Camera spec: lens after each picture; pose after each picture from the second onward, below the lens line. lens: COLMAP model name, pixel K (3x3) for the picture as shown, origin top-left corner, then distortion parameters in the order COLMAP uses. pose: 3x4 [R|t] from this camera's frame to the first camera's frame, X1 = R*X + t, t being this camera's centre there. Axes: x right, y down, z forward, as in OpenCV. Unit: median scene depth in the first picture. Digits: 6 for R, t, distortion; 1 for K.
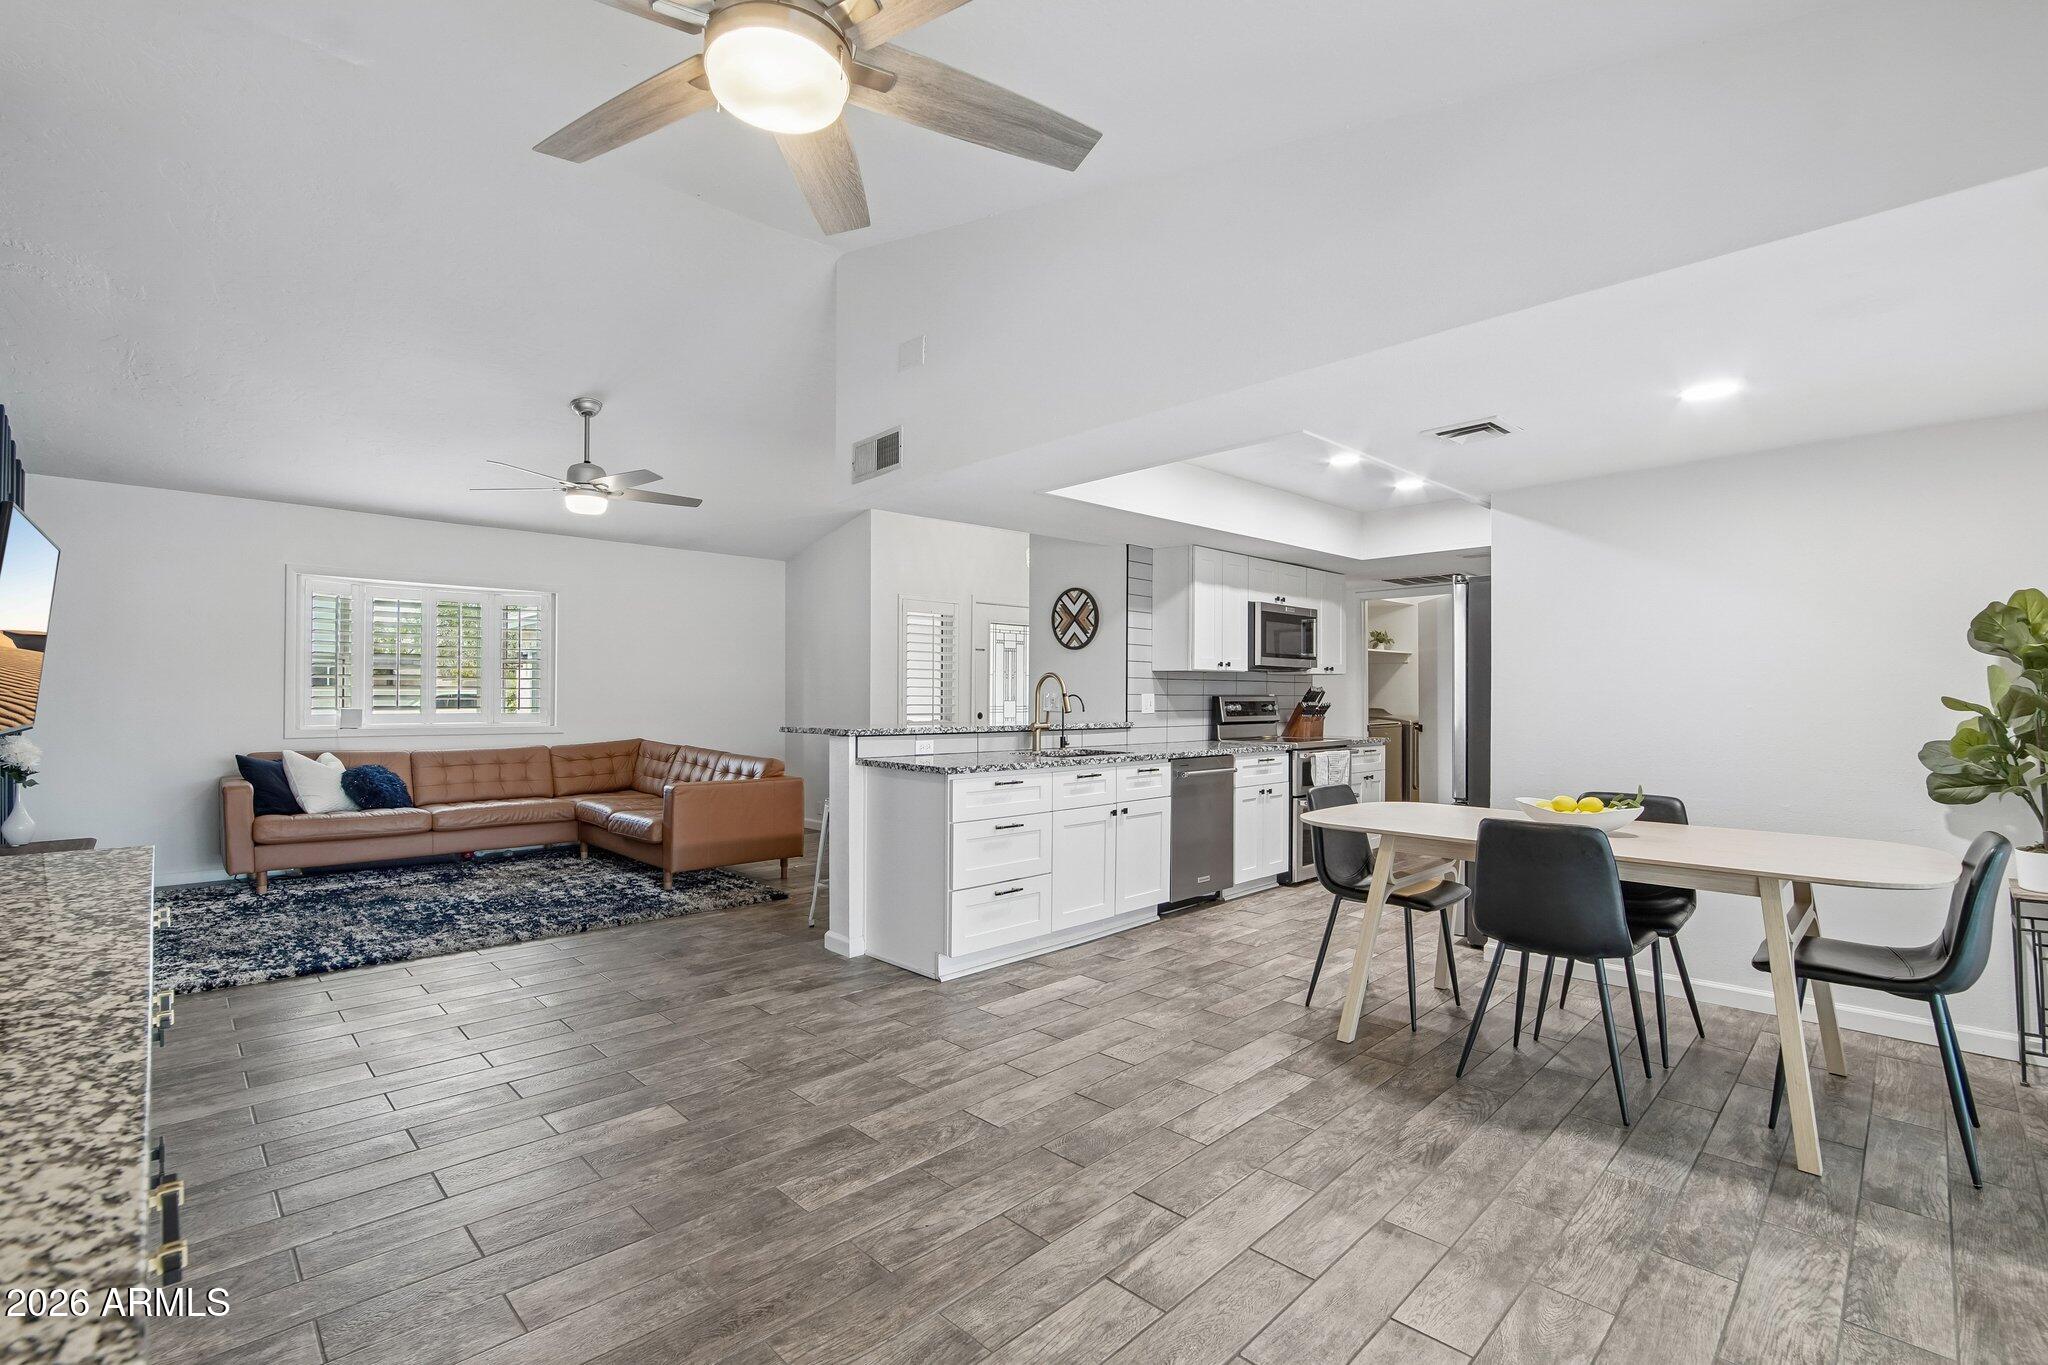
lens RADIAL K [[920.8, 0, 1015.7], [0, 920.8, 689.4], [0, 0, 1]] dist [-0.044649, 0.012323]
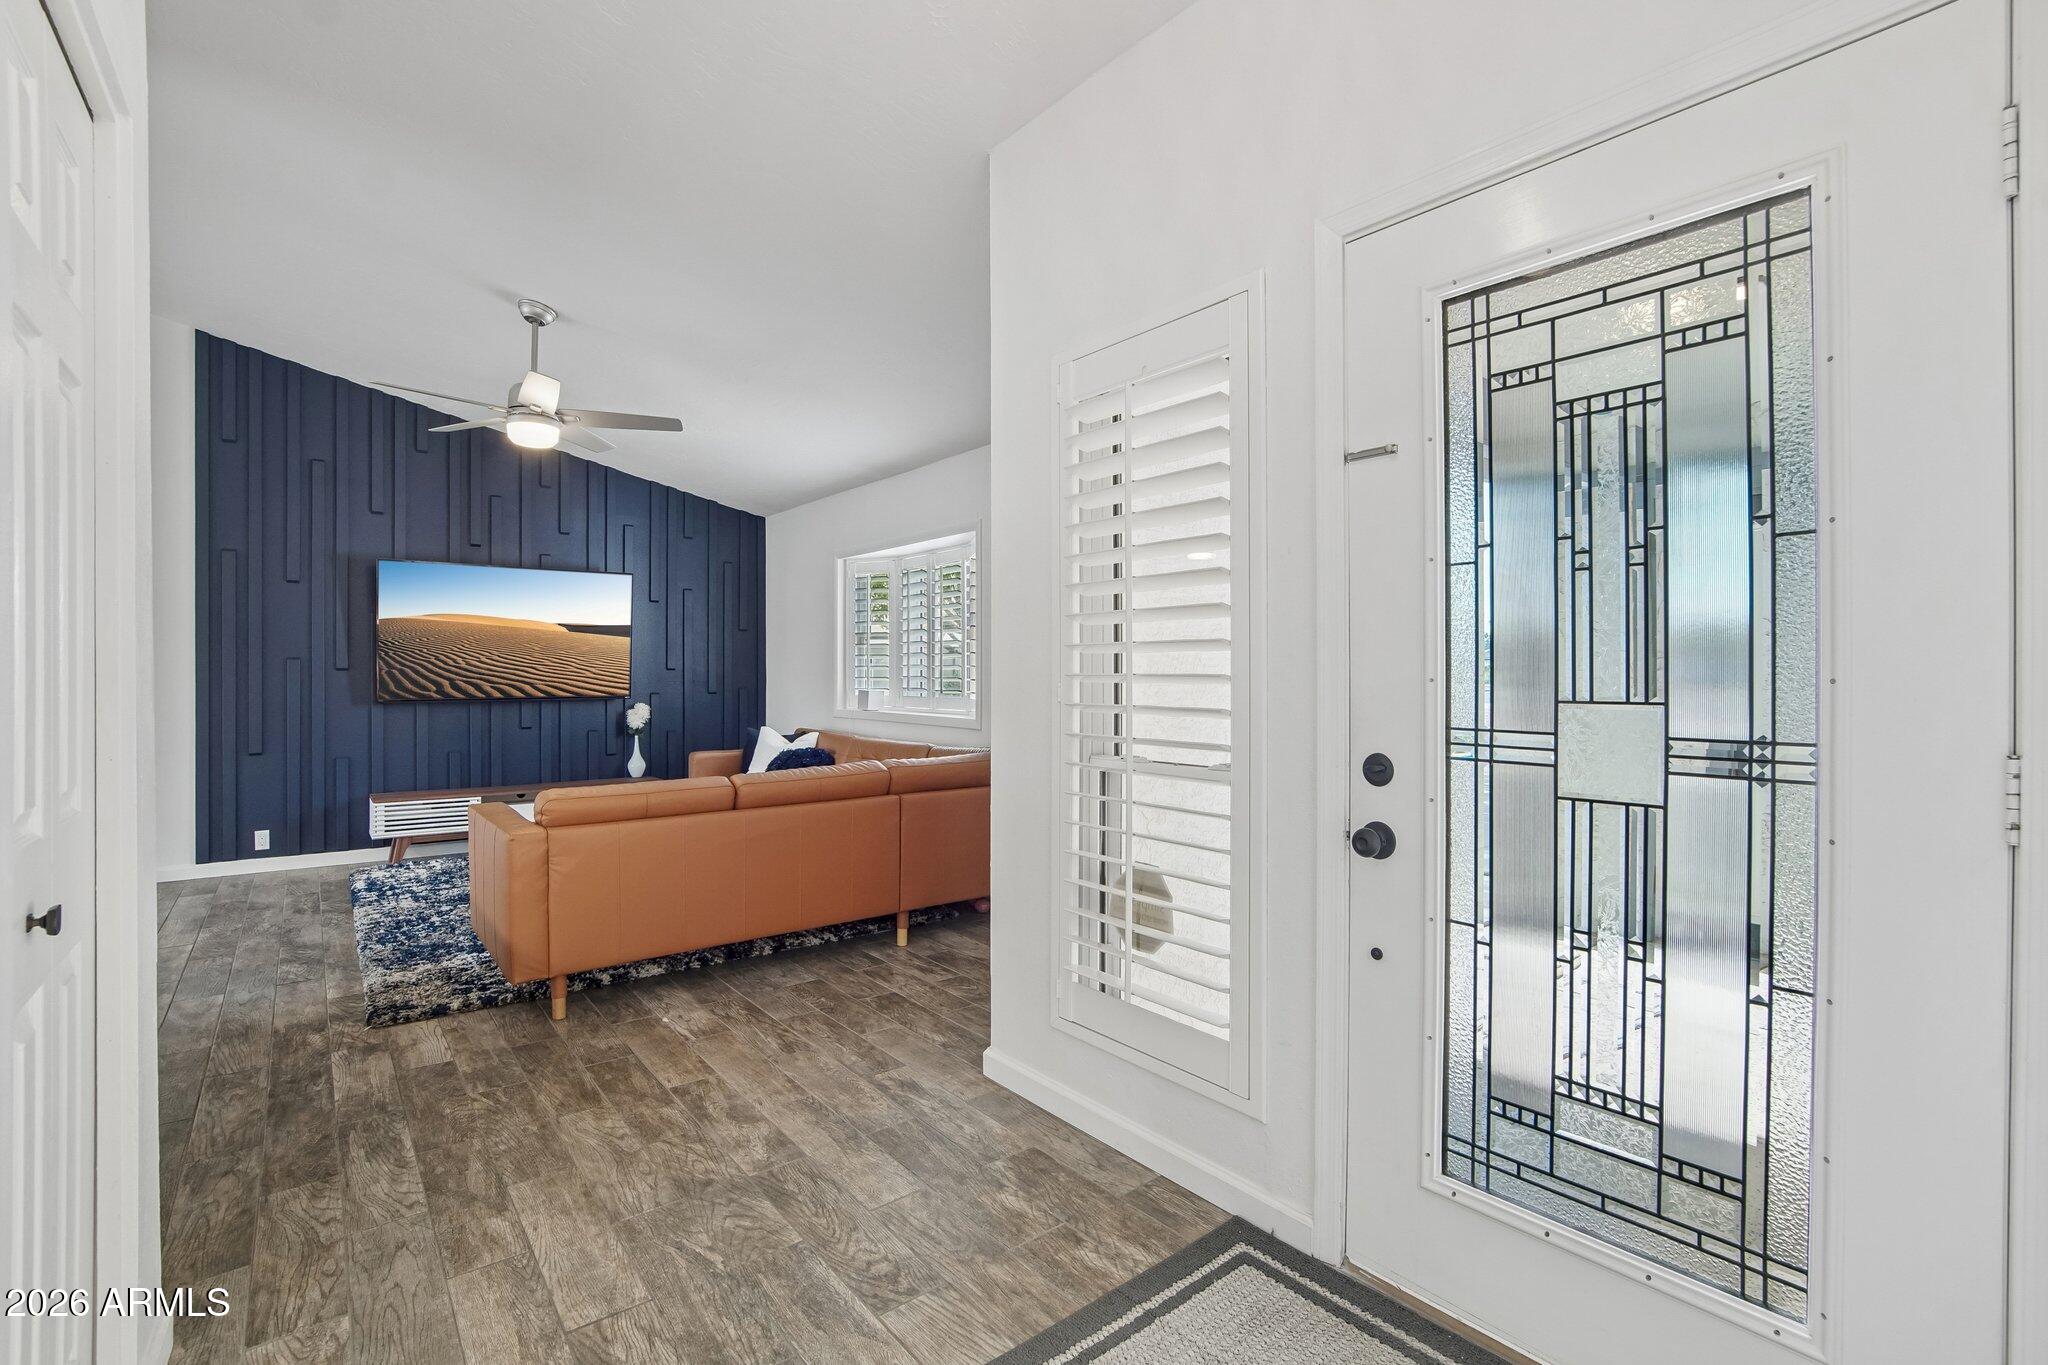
lens RADIAL K [[920.8, 0, 1015.7], [0, 920.8, 689.4], [0, 0, 1]] dist [-0.044649, 0.012323]
pose [[-0.097433, 0.003494, -0.995236, 0.263373], [0.002514, 0.999992, 0.003265, 0.022023], [0.995239, -0.002184, -0.097441, 1.394977]]
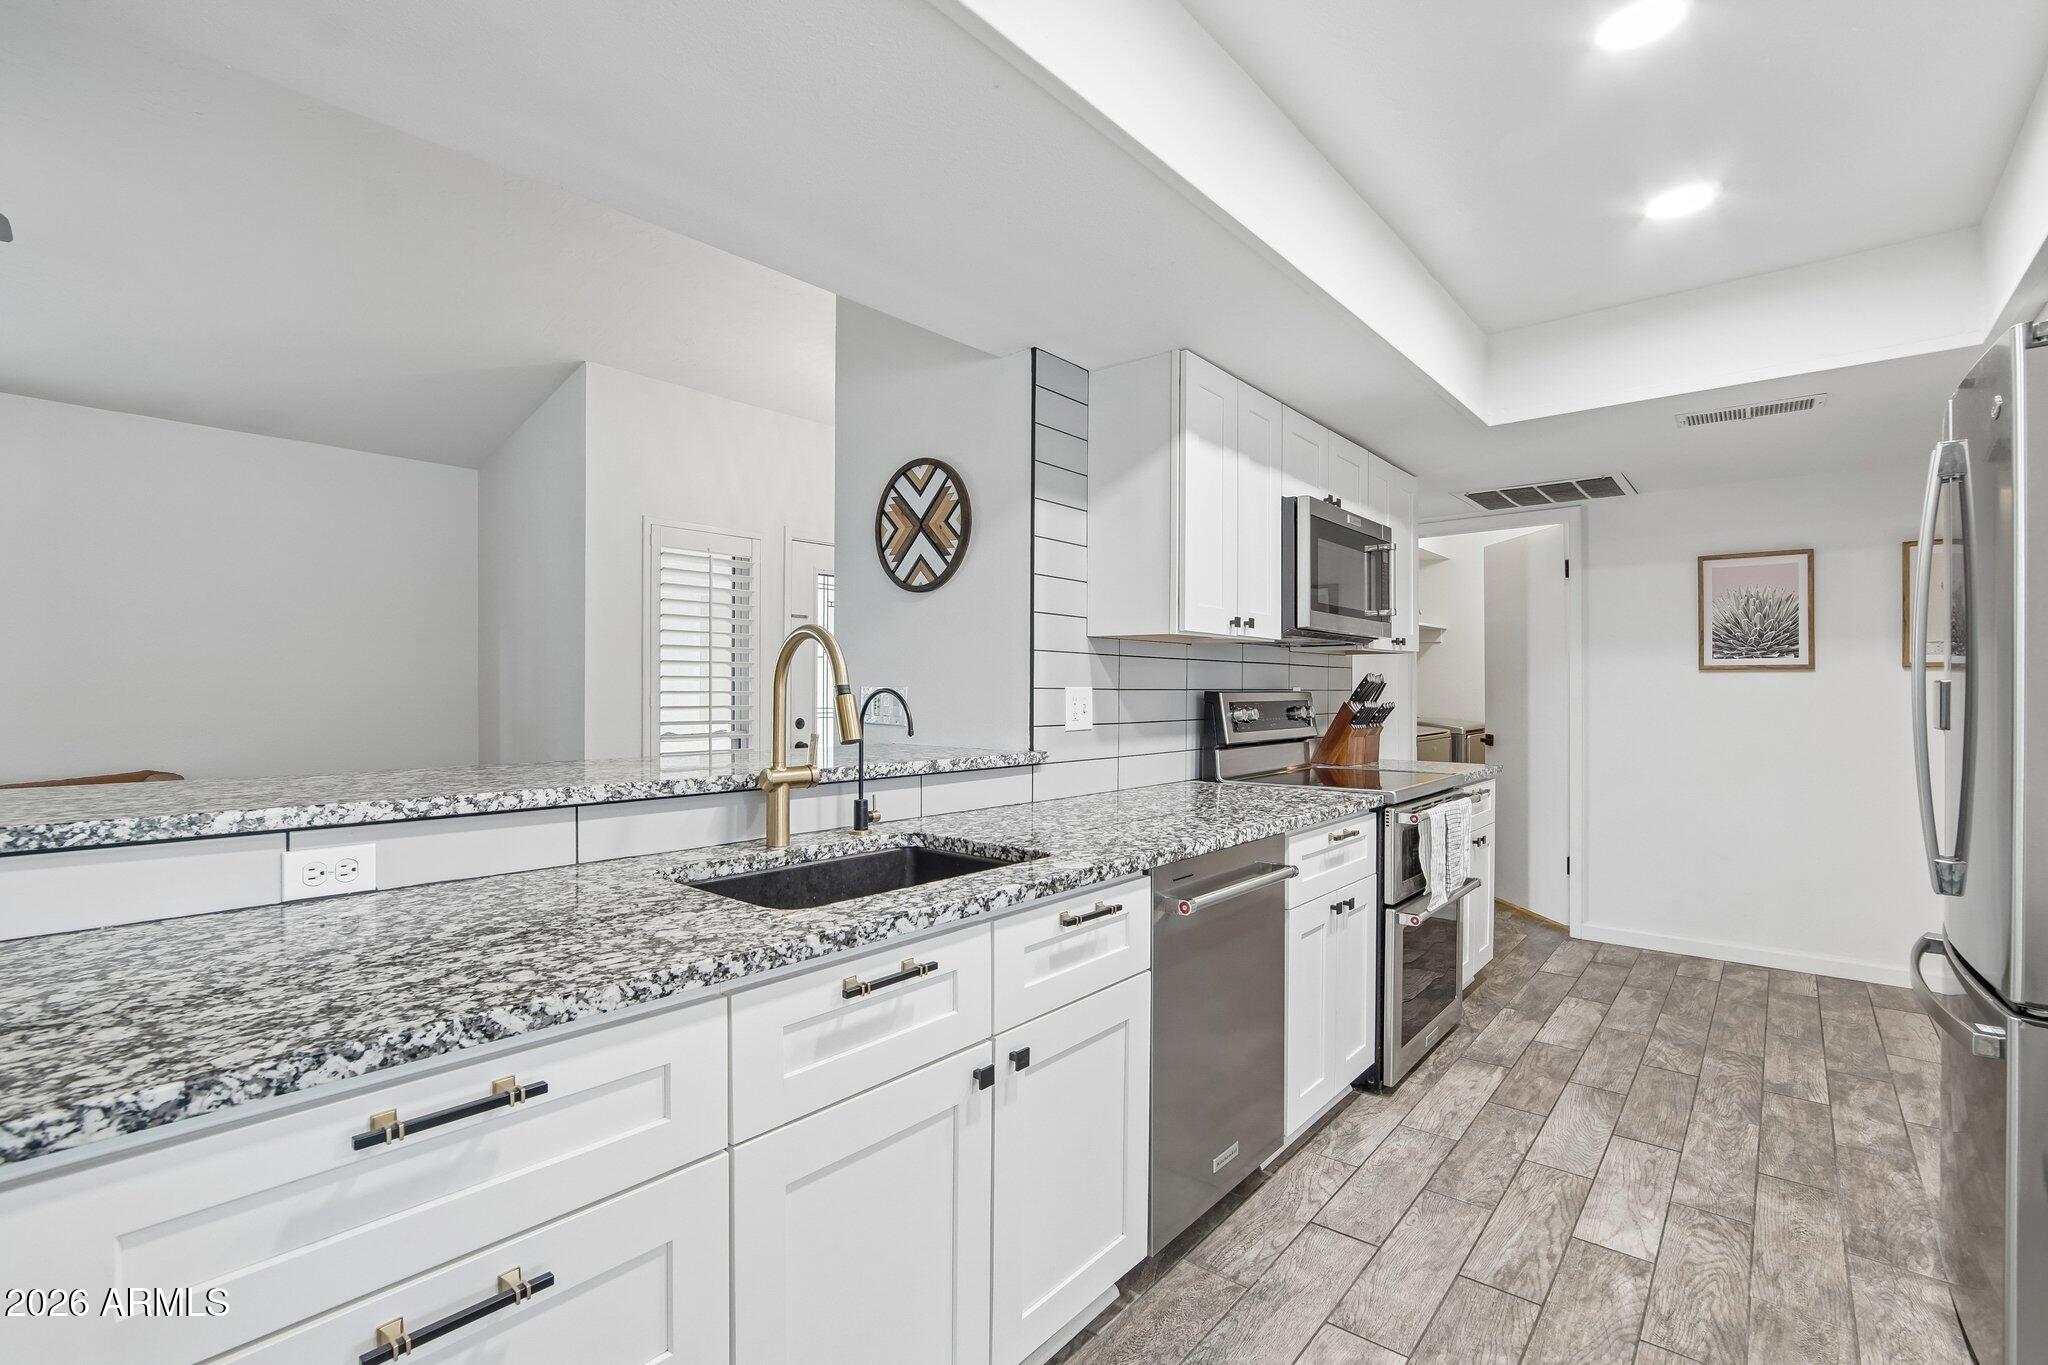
lens RADIAL K [[920.8, 0, 1015.7], [0, 920.8, 689.4], [0, 0, 1]] dist [-0.044649, 0.012323]
pose [[0.995592, -0.001499, 0.093781, 0.070565], [0.000979, 0.999984, 0.005597, 0.003565], [-0.093788, -0.005480, 0.995577, 0.553369]]
